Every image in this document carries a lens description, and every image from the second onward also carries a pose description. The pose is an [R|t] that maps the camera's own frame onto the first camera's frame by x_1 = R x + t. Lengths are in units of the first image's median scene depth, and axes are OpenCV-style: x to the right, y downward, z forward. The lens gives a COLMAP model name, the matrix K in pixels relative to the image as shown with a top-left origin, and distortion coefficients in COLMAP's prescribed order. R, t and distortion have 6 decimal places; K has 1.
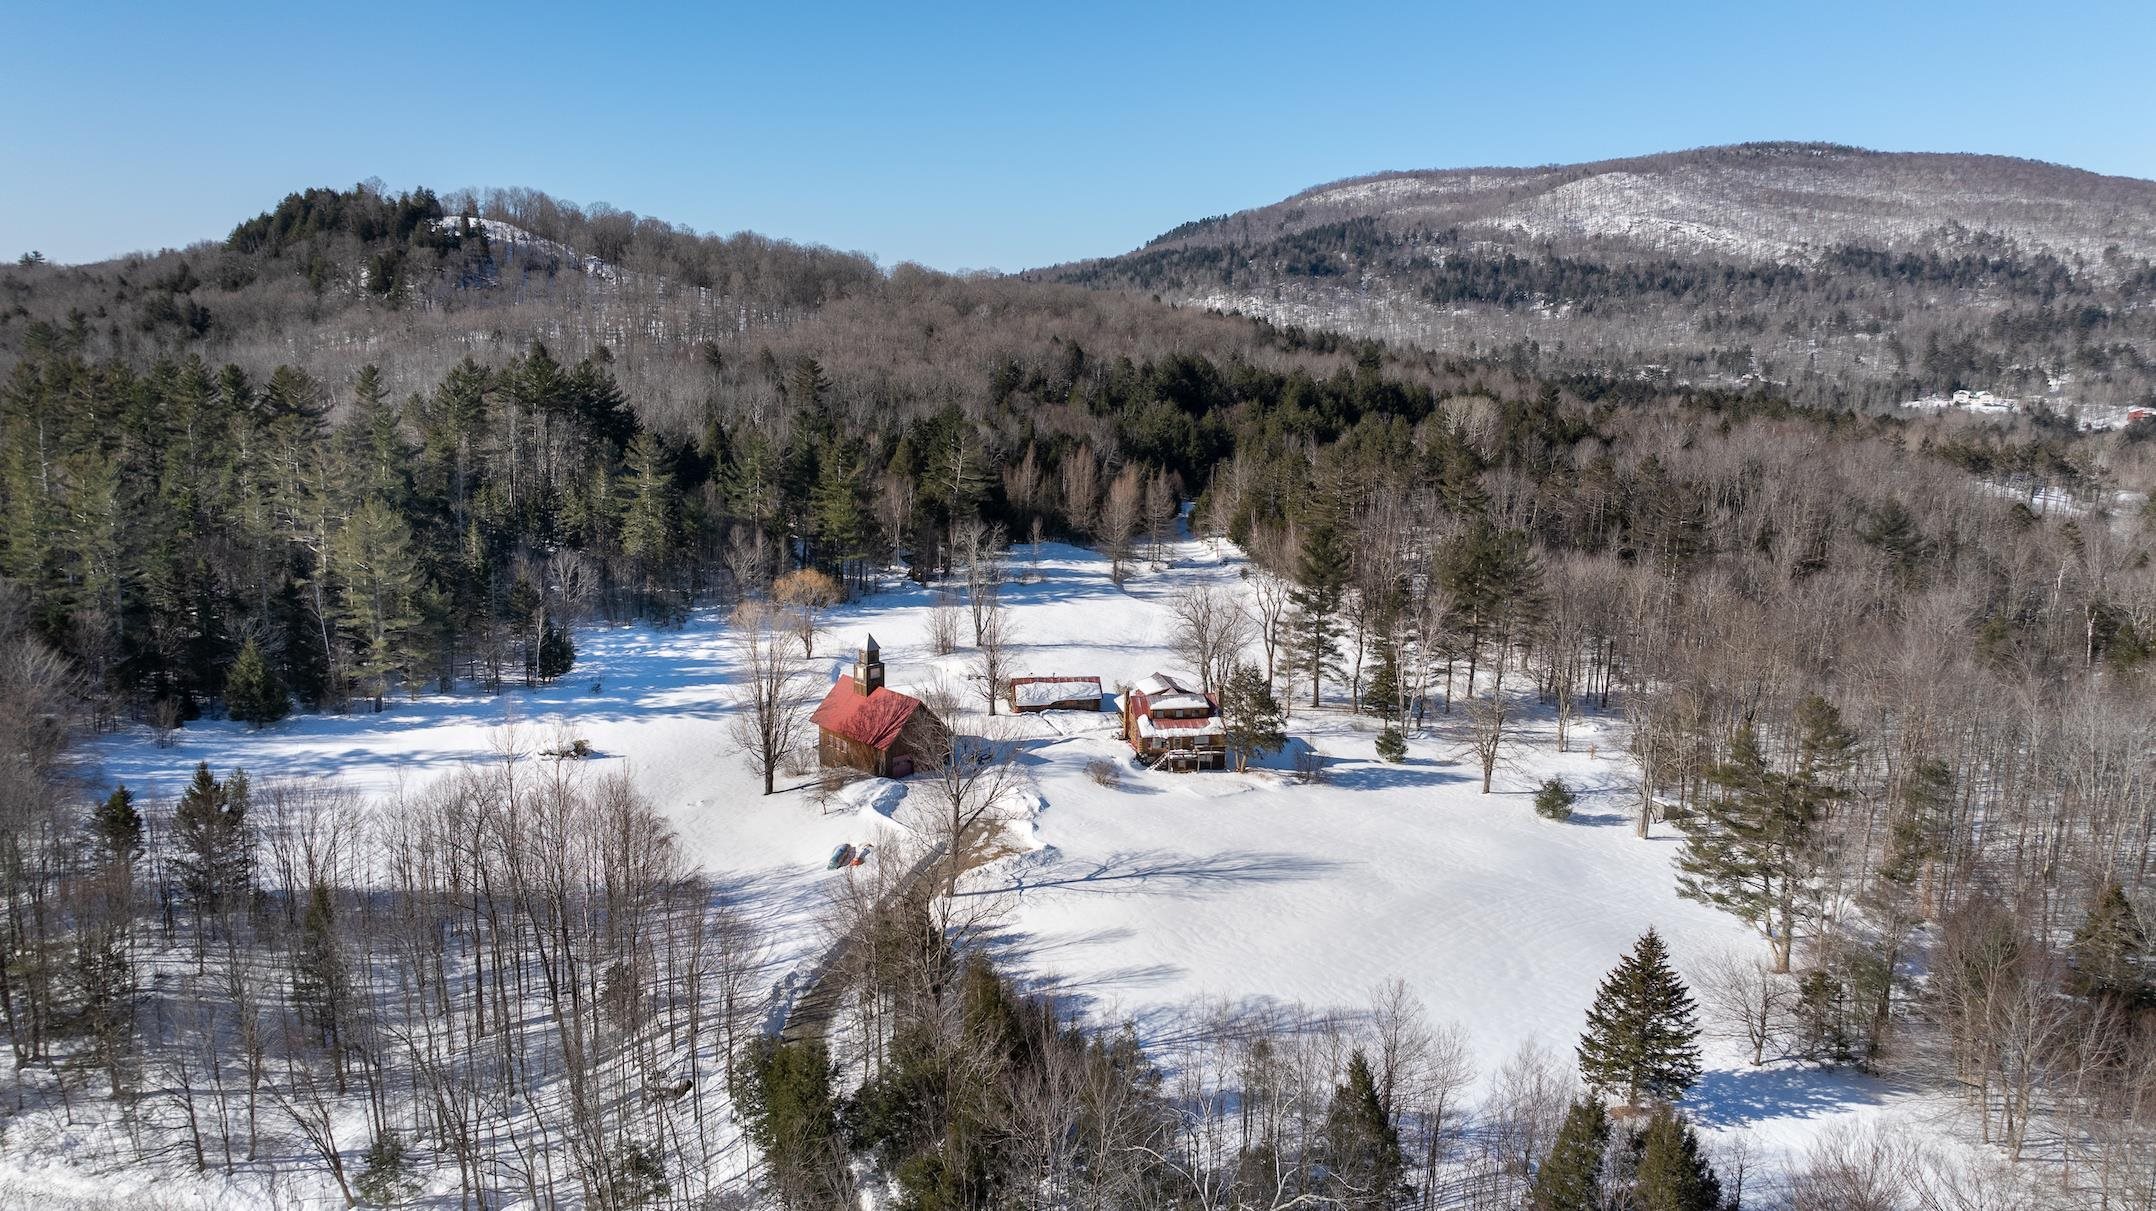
lens RADIAL K [[1524.3, 0, 1090.7], [0, 1524.3, 604.8], [0, 0, 1]] dist [-0.001164, -0.001598]
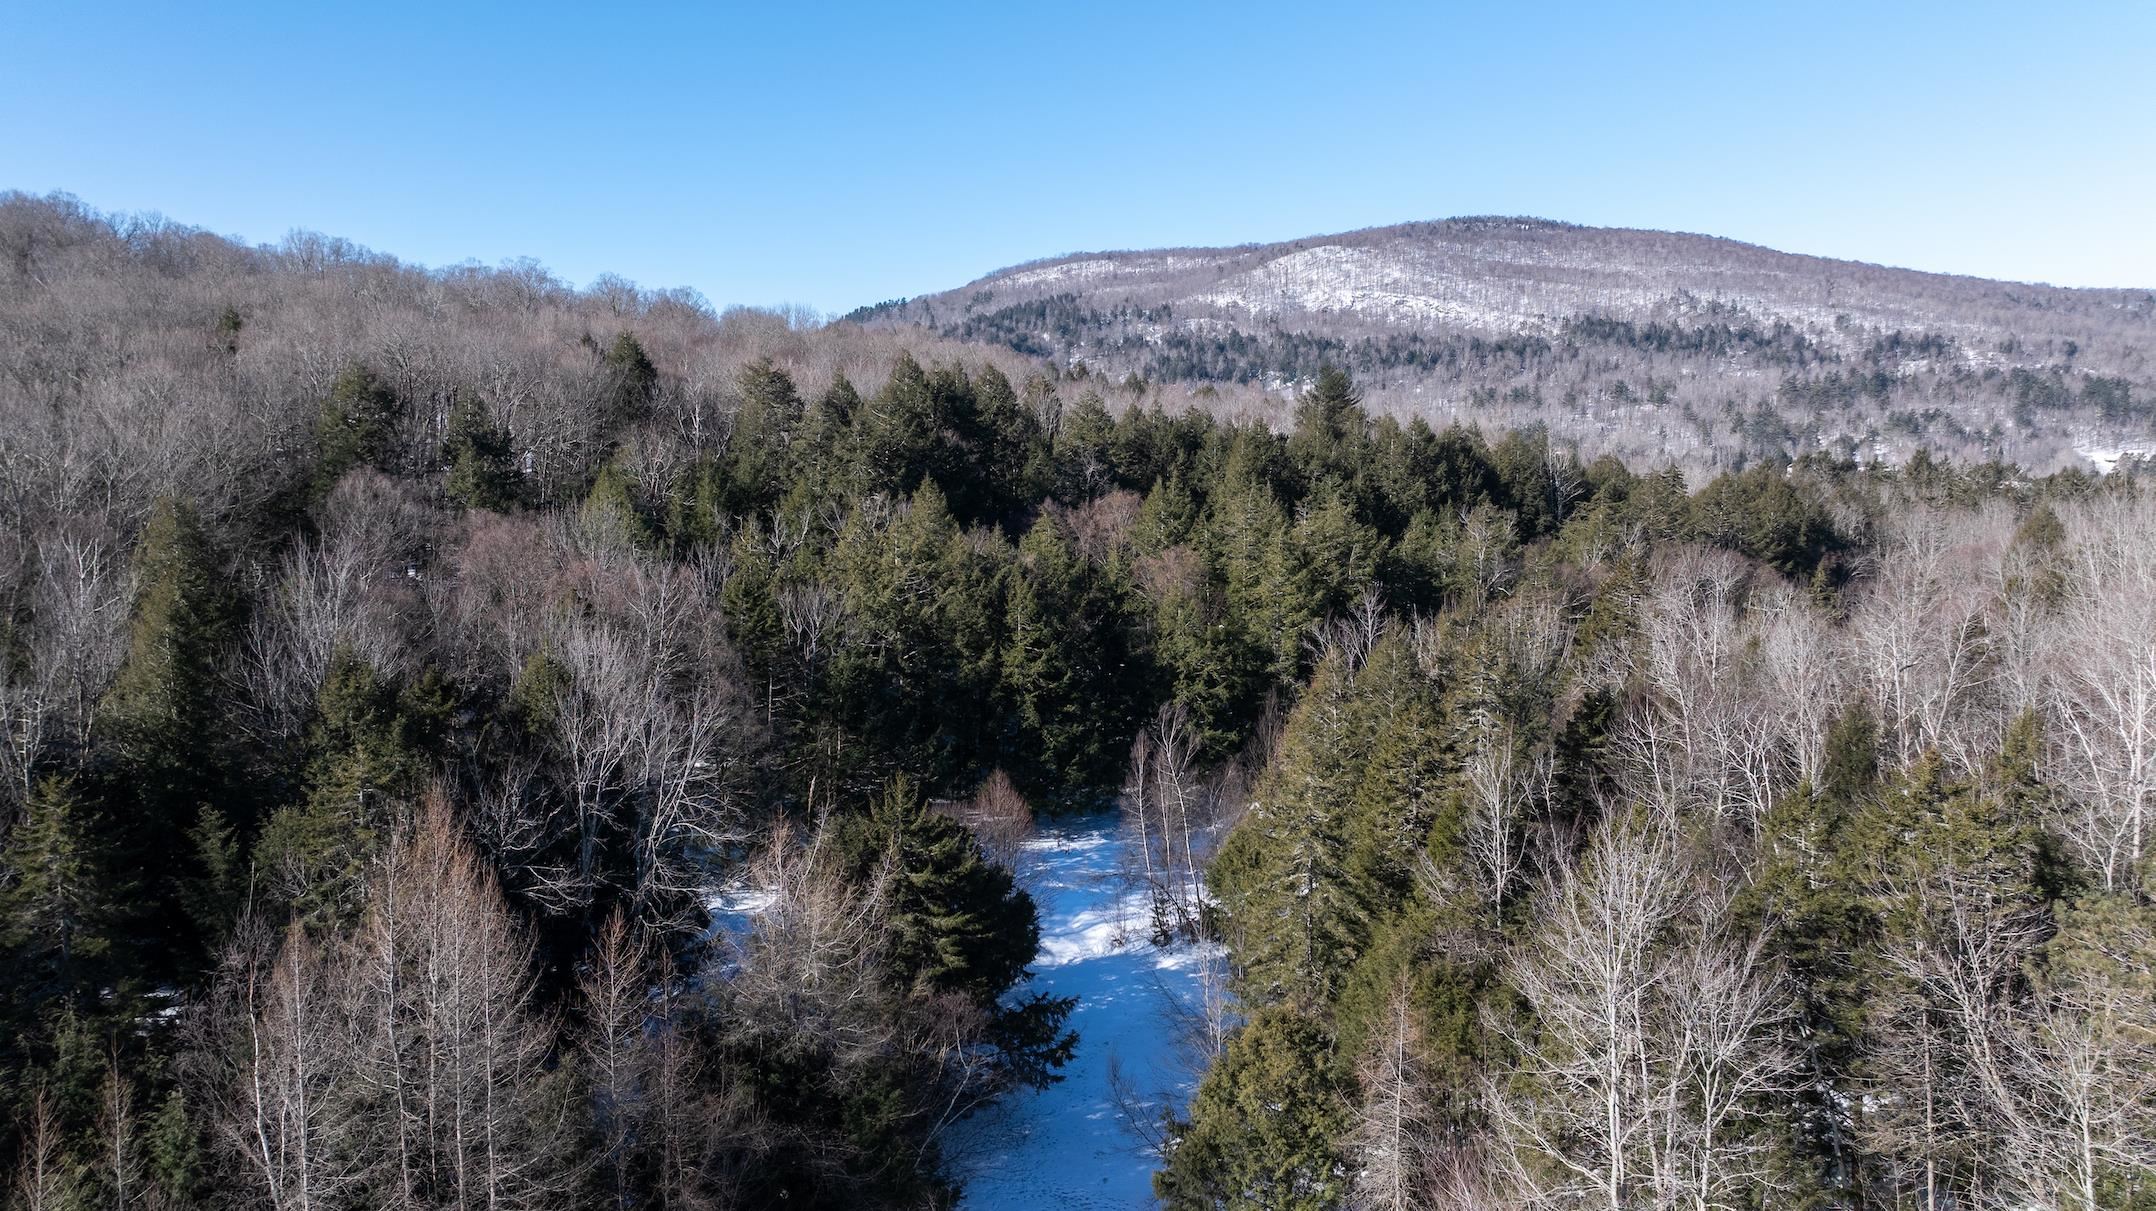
lens RADIAL K [[1524.3, 0, 1090.7], [0, 1524.3, 604.8], [0, 0, 1]] dist [-0.001164, -0.001598]
pose [[0.977588, -0.046084, 0.205423, 0.005057], [0.060015, 0.996263, -0.062108, -0.021923], [-0.201793, 0.073045, 0.976701, 0.169369]]
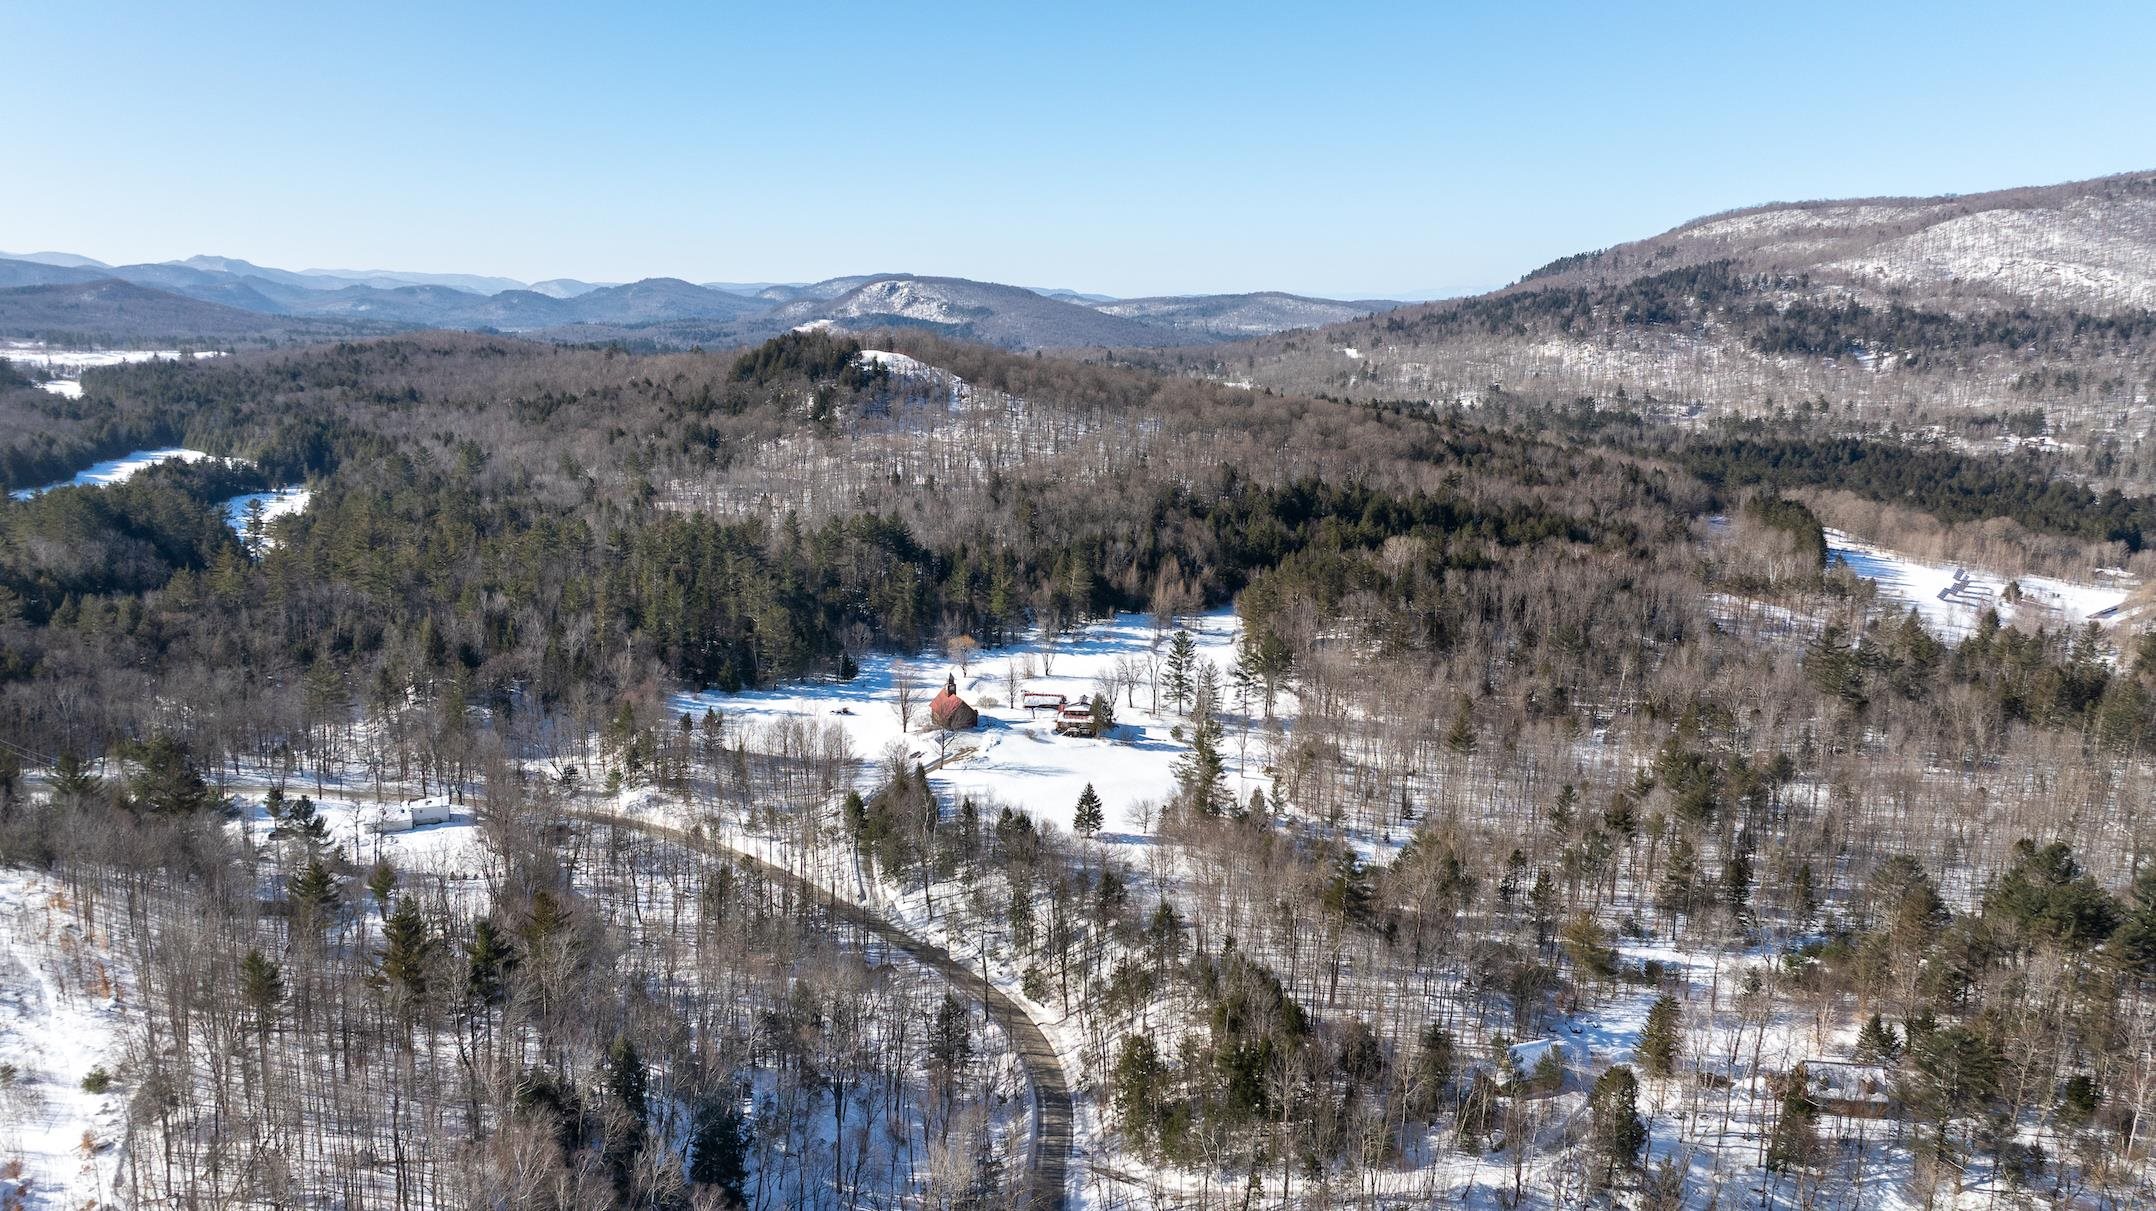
lens RADIAL K [[1524.3, 0, 1090.7], [0, 1524.3, 604.8], [0, 0, 1]] dist [-0.001164, -0.001598]
pose [[0.960273, 0.045238, -0.275372, 0.074738], [-0.044524, 0.998969, 0.008845, -0.012252], [0.275488, 0.003767, 0.961297, -0.131485]]
